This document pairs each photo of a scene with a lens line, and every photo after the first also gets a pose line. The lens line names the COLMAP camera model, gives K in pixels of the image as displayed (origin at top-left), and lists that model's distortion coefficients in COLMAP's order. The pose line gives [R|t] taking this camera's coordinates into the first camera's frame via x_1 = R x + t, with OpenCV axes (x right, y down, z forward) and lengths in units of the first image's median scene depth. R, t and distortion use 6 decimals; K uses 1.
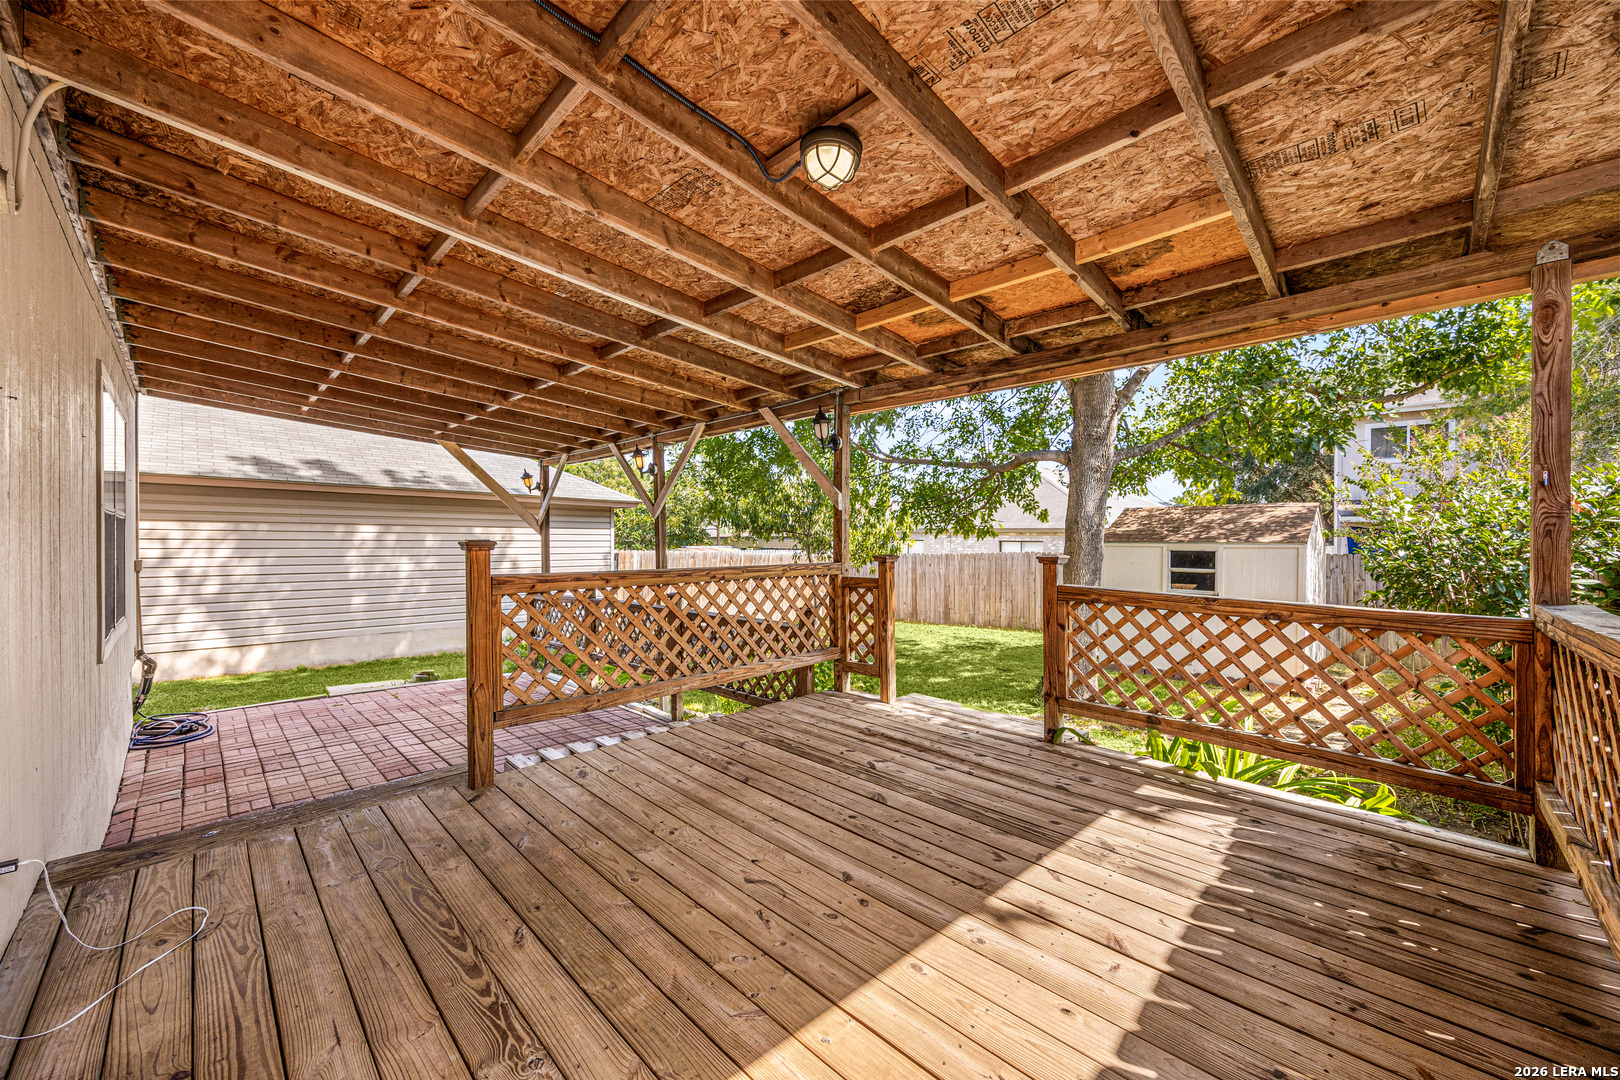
lens RADIAL K [[621.1, 0, 809.2], [0, 621.1, 537.6], [0, 0, 1]] dist [-0.002565, 0.000530]
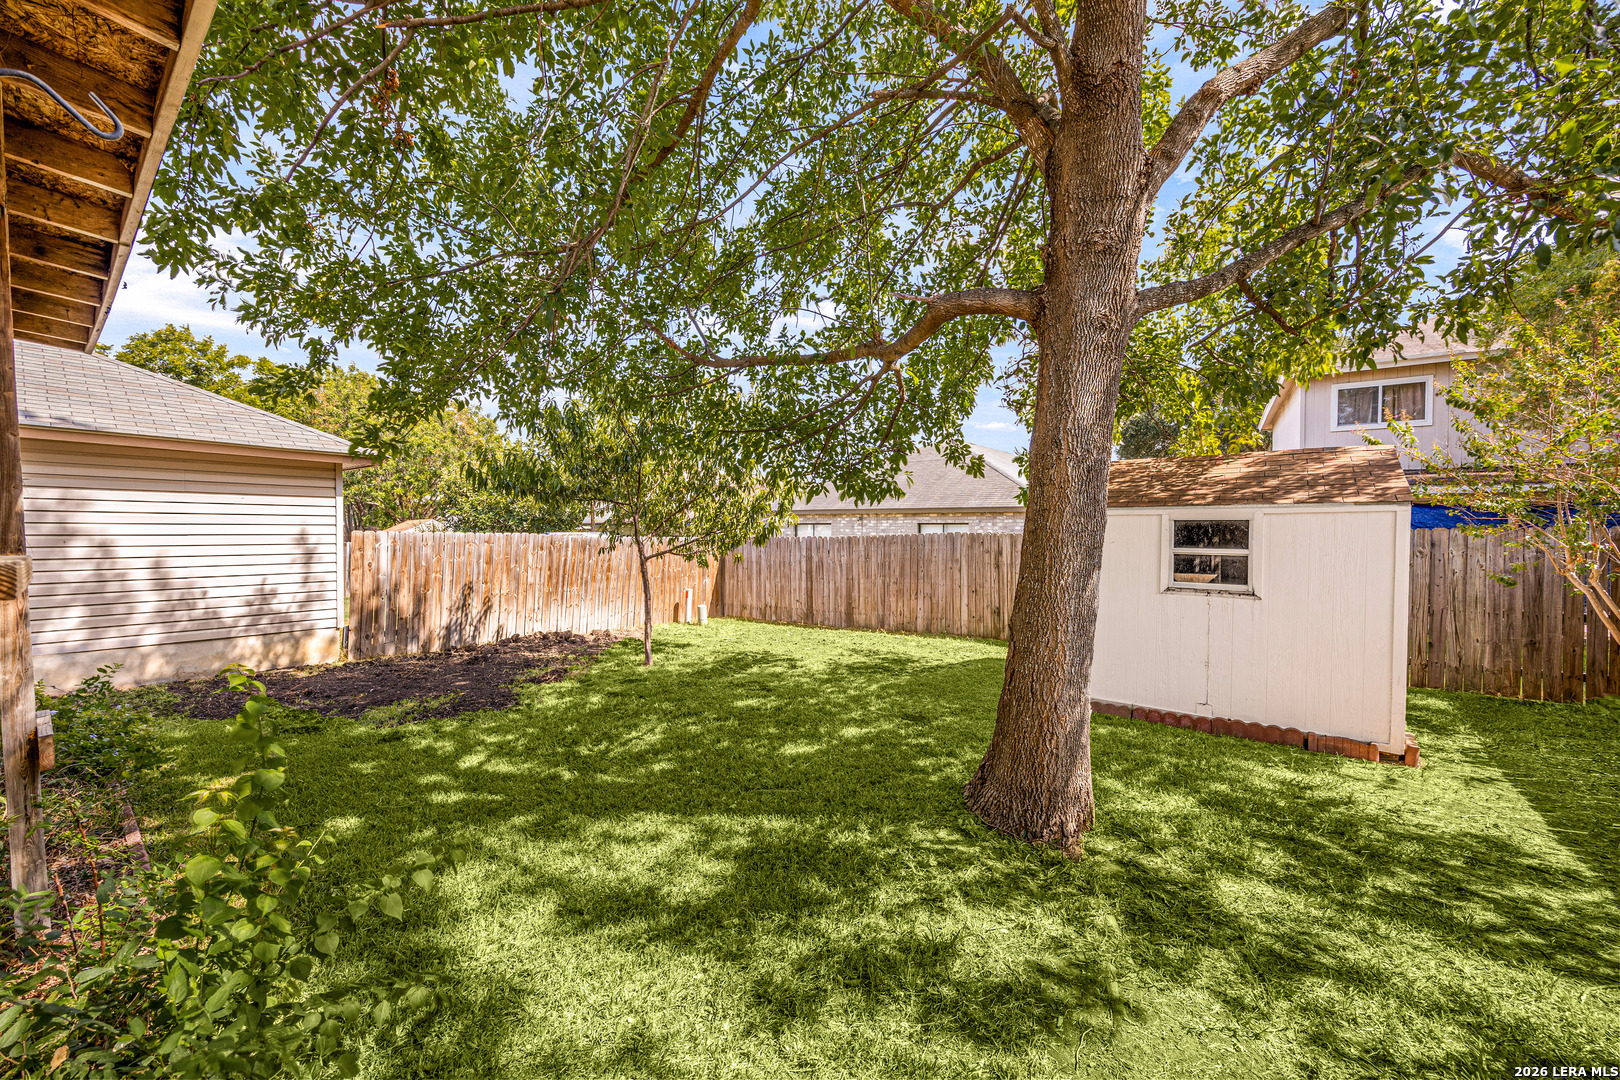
lens RADIAL K [[621.1, 0, 811.8], [0, 621.1, 539.0], [0, 0, 1]] dist [-0.002565, 0.000530]
pose [[0.993026, -0.003128, 0.117858, 0.364177], [0.001304, 0.999878, 0.015548, 0.073665], [-0.117892, -0.015286, 0.992909, 1.045340]]
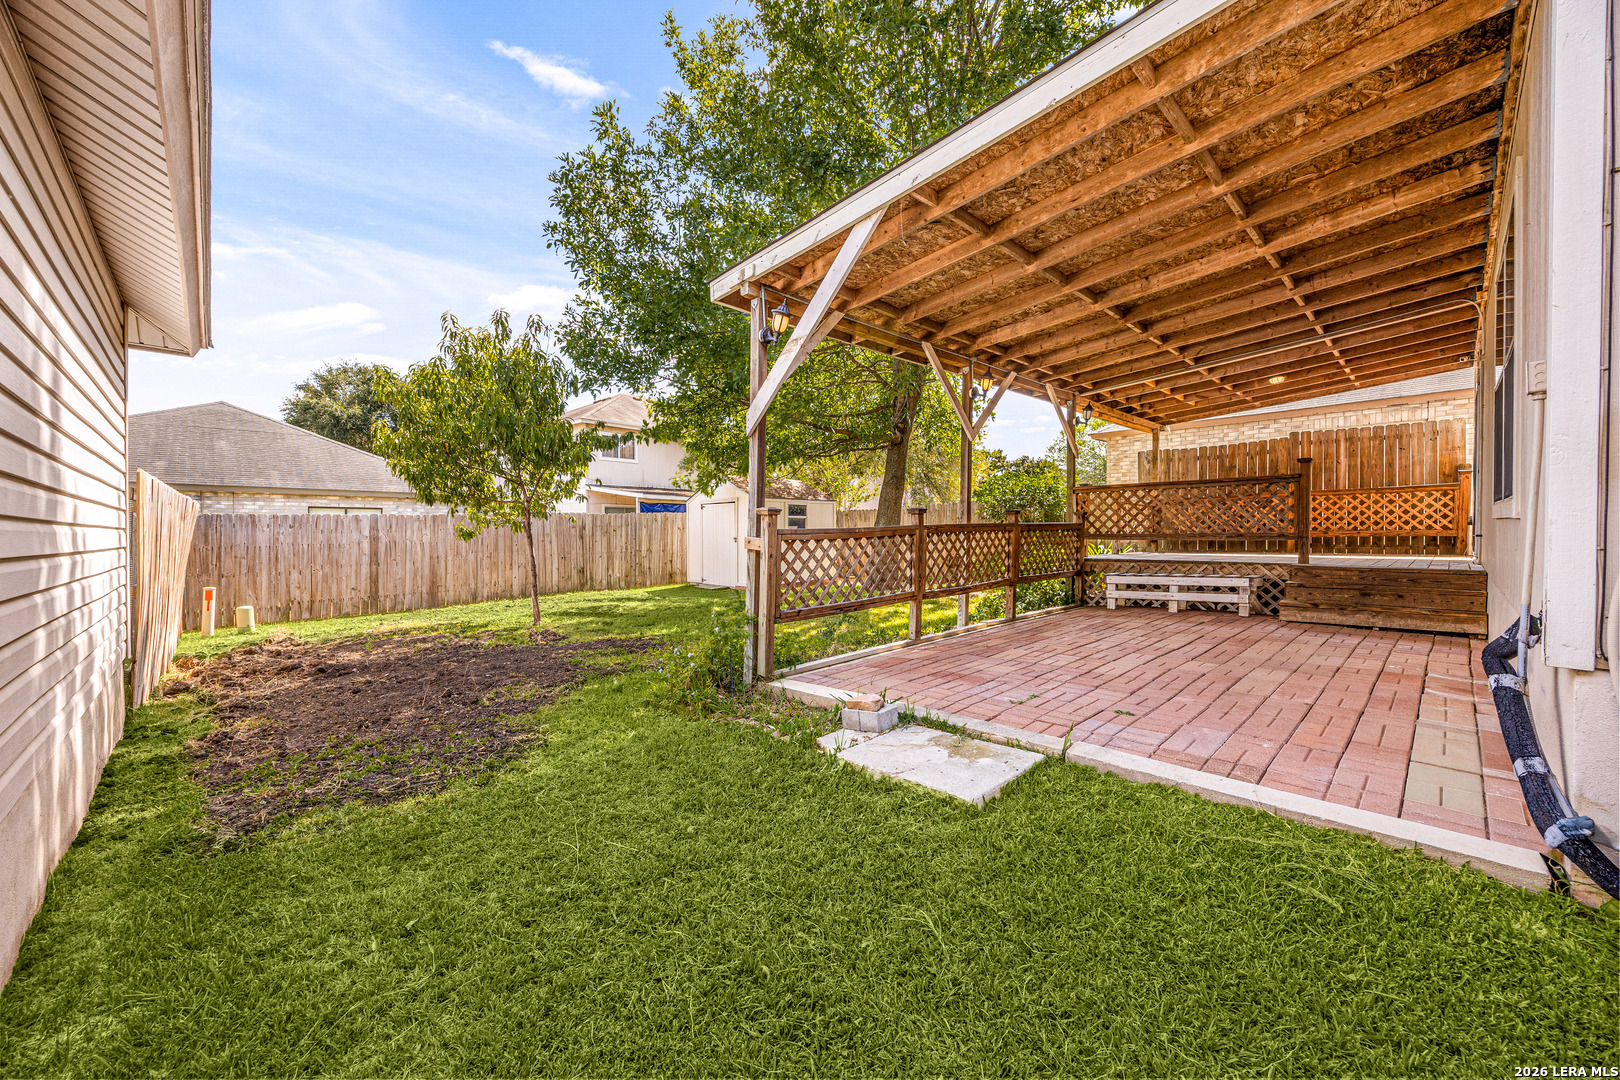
lens RADIAL K [[621.1, 0, 808.2], [0, 621.1, 540.2], [0, 0, 1]] dist [-0.002565, 0.000530]
pose [[0.017767, -0.015533, 0.999721, -2.322786], [0.007492, 0.999853, 0.015402, 0.210558], [-0.999814, 0.007216, 0.017881, 2.265334]]
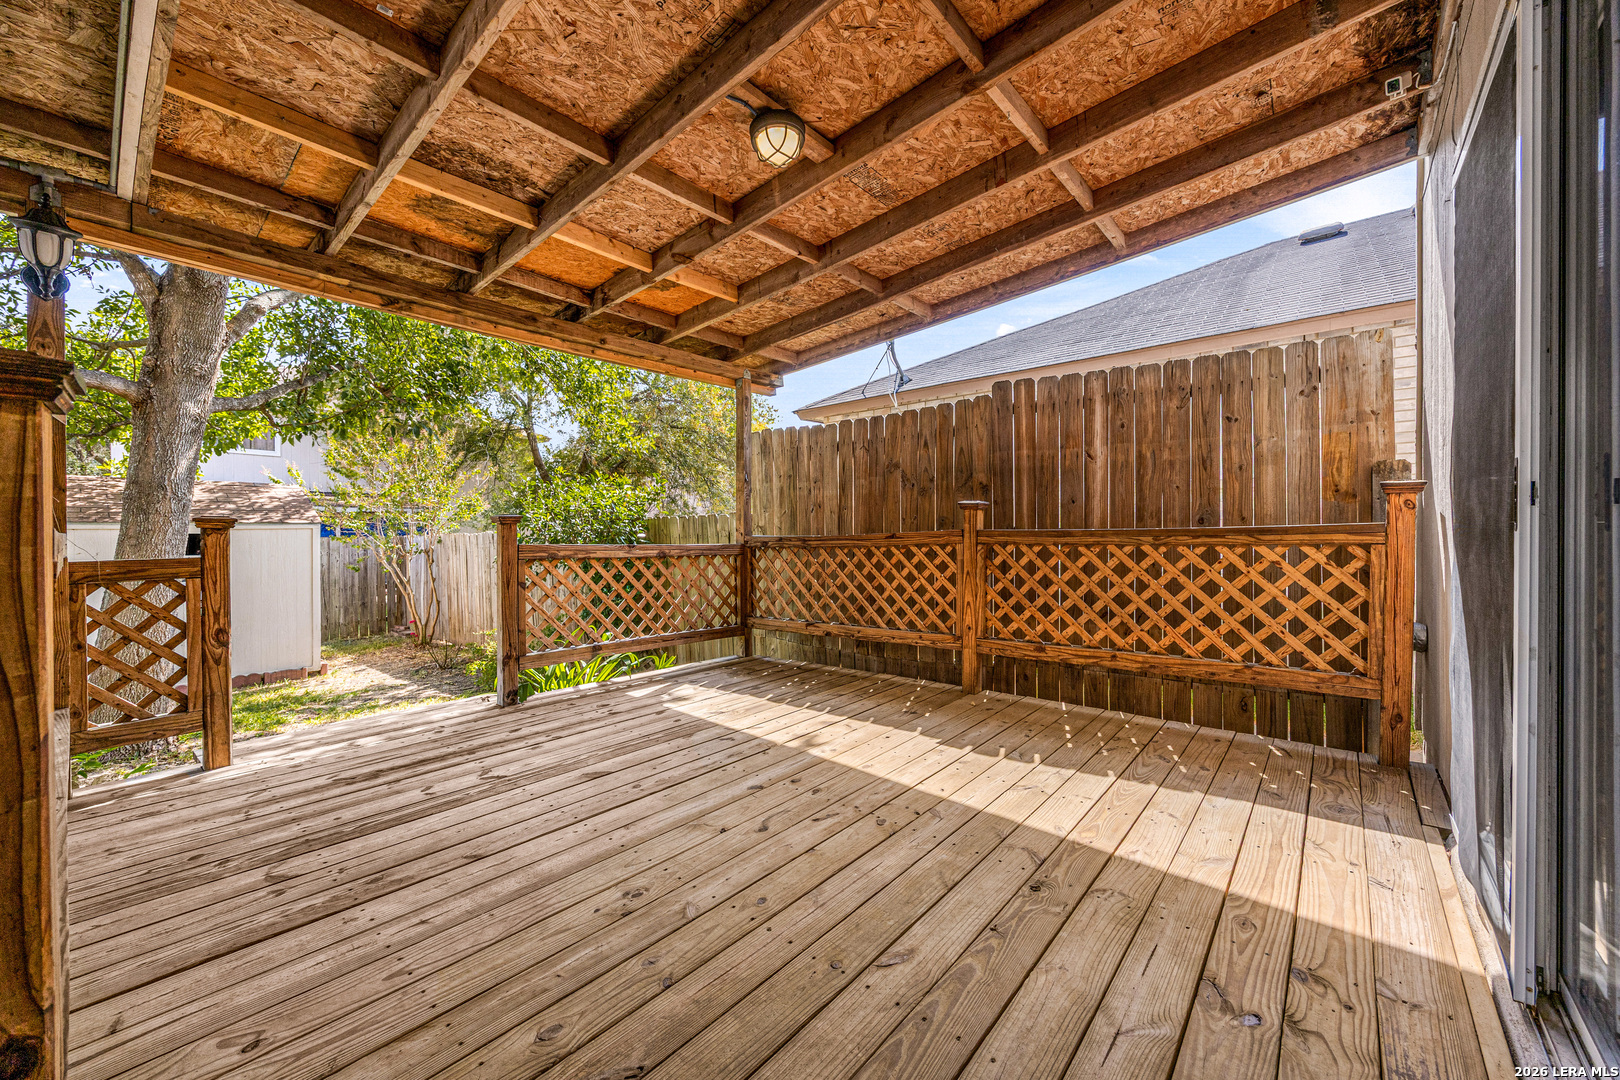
lens RADIAL K [[621.1, 0, 815.9], [0, 621.1, 534.0], [0, 0, 1]] dist [-0.002565, 0.000530]
pose [[-0.085462, -0.007147, 0.996316, -0.623969], [0.008139, 0.999936, 0.007871, 0.054189], [-0.996308, 0.008781, -0.085398, 0.591272]]
